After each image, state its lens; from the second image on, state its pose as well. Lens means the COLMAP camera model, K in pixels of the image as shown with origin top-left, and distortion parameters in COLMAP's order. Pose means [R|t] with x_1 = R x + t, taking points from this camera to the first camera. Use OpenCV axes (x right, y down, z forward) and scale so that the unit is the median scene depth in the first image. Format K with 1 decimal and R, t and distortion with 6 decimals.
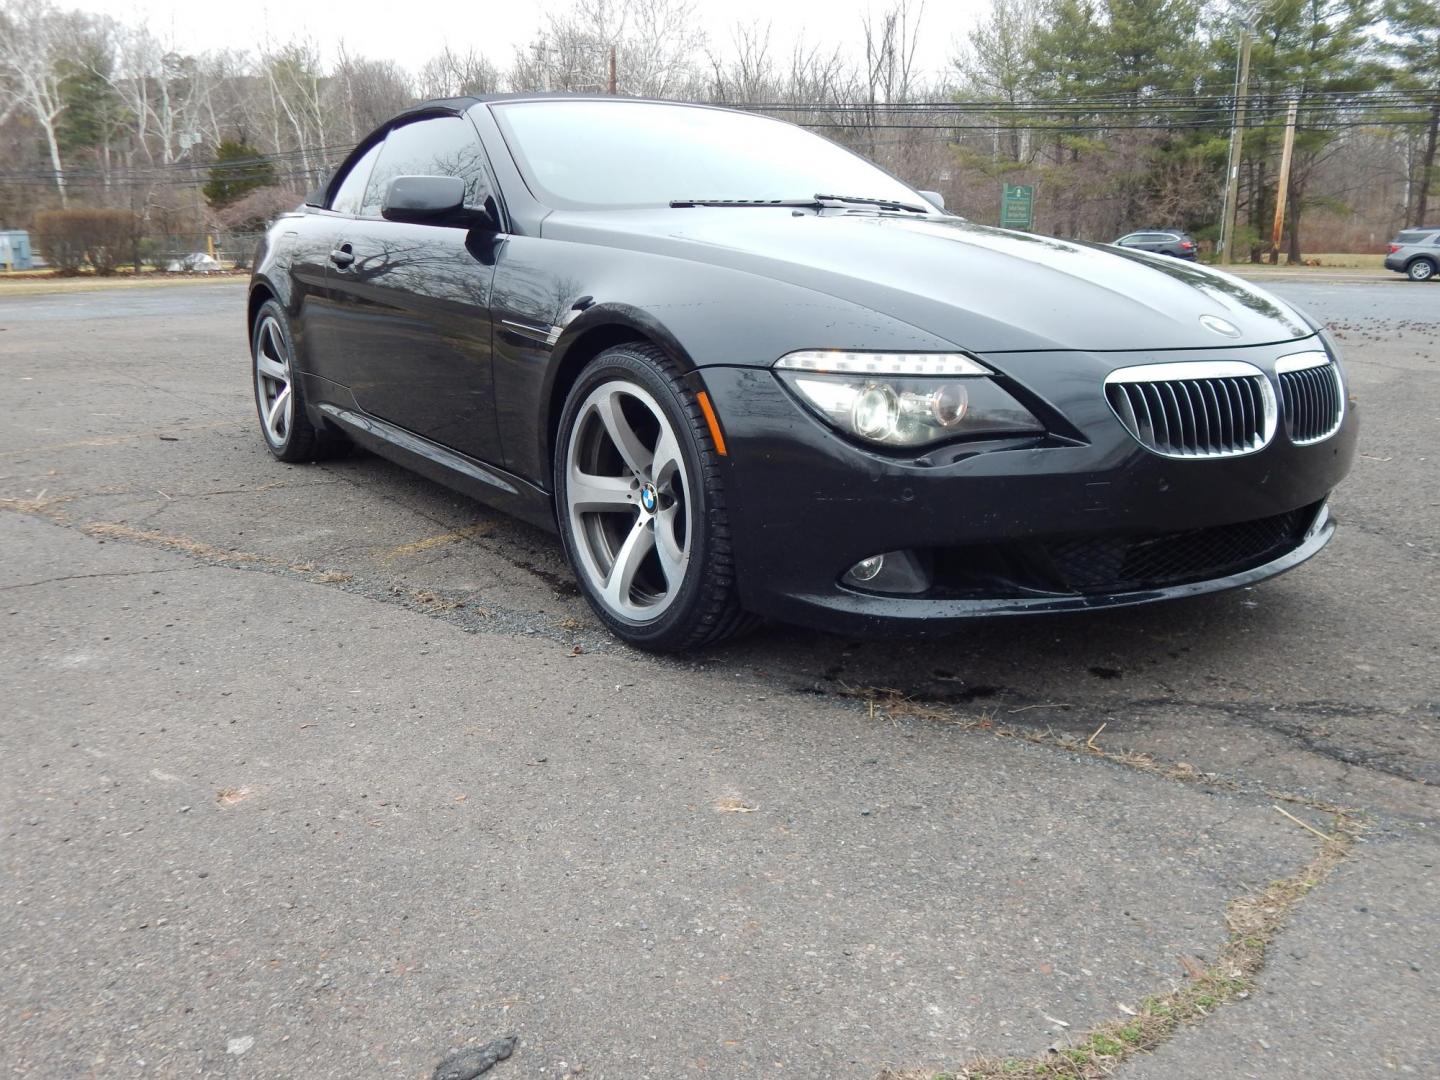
lens RADIAL K [[1243.1, 0, 718.9], [0, 1243.1, 541.6], [0, 0, 1]] dist [0.004796, -0.009124]
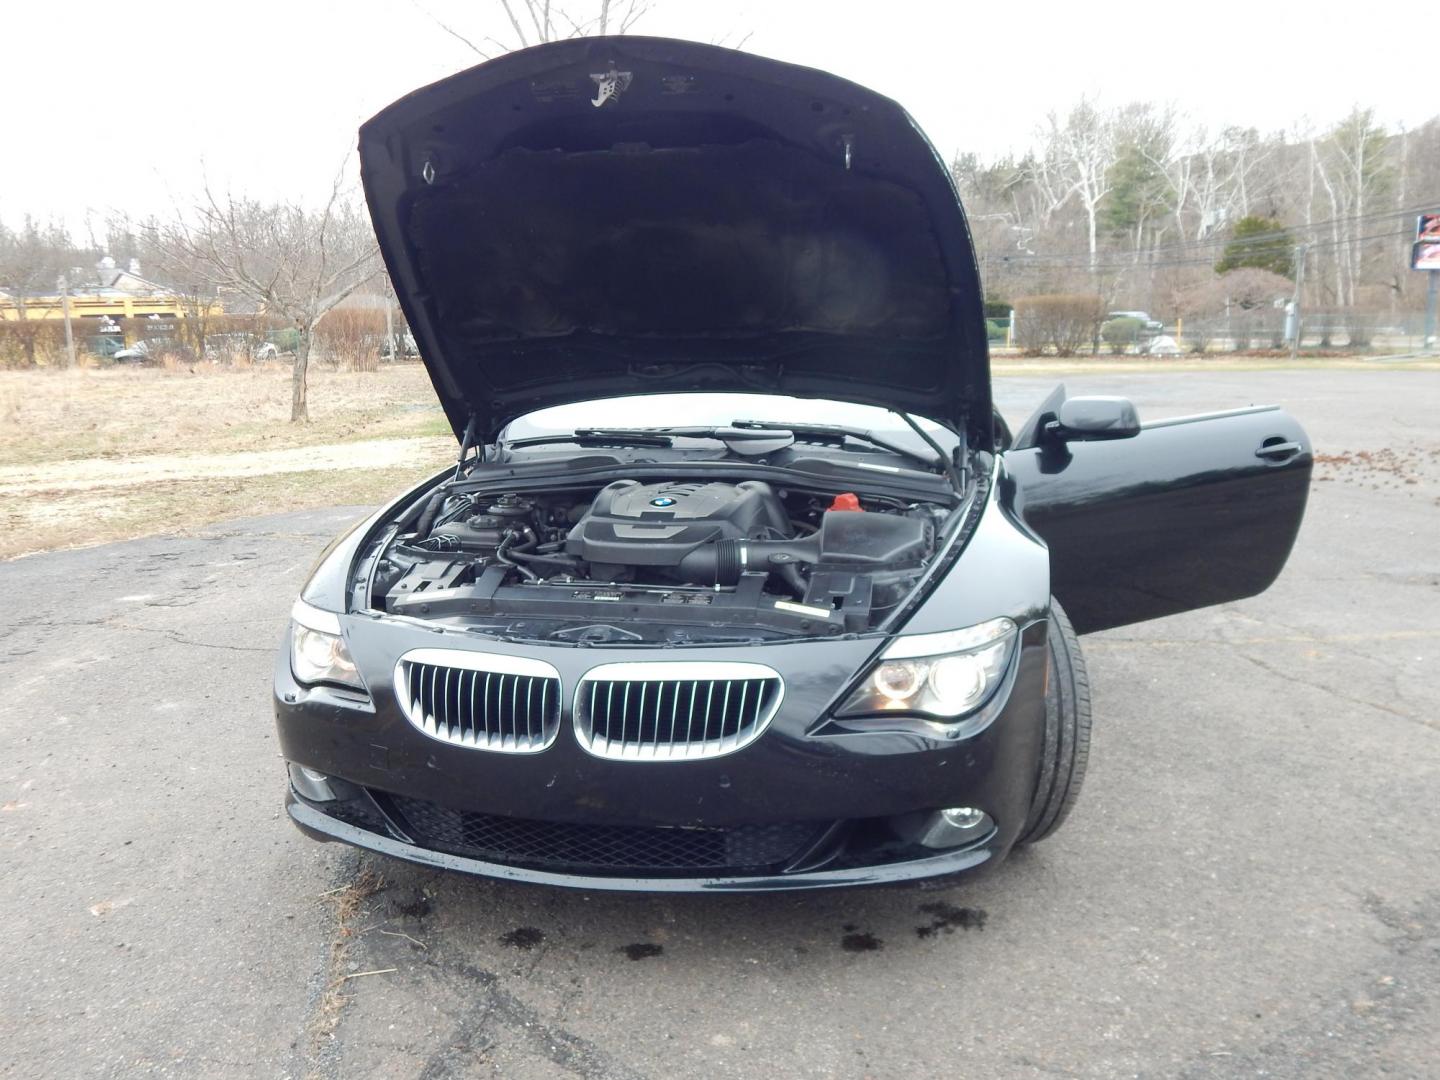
lens RADIAL K [[1319.6, 0, 725.6], [0, 1319.6, 529.6], [0, 0, 1]] dist [0.045765, -0.050564]
pose [[0.683256, 0.125018, -0.719397, 0.094998], [-0.171477, 0.985153, 0.008339, -0.021438], [0.709758, 0.117662, 0.694550, 0.025507]]
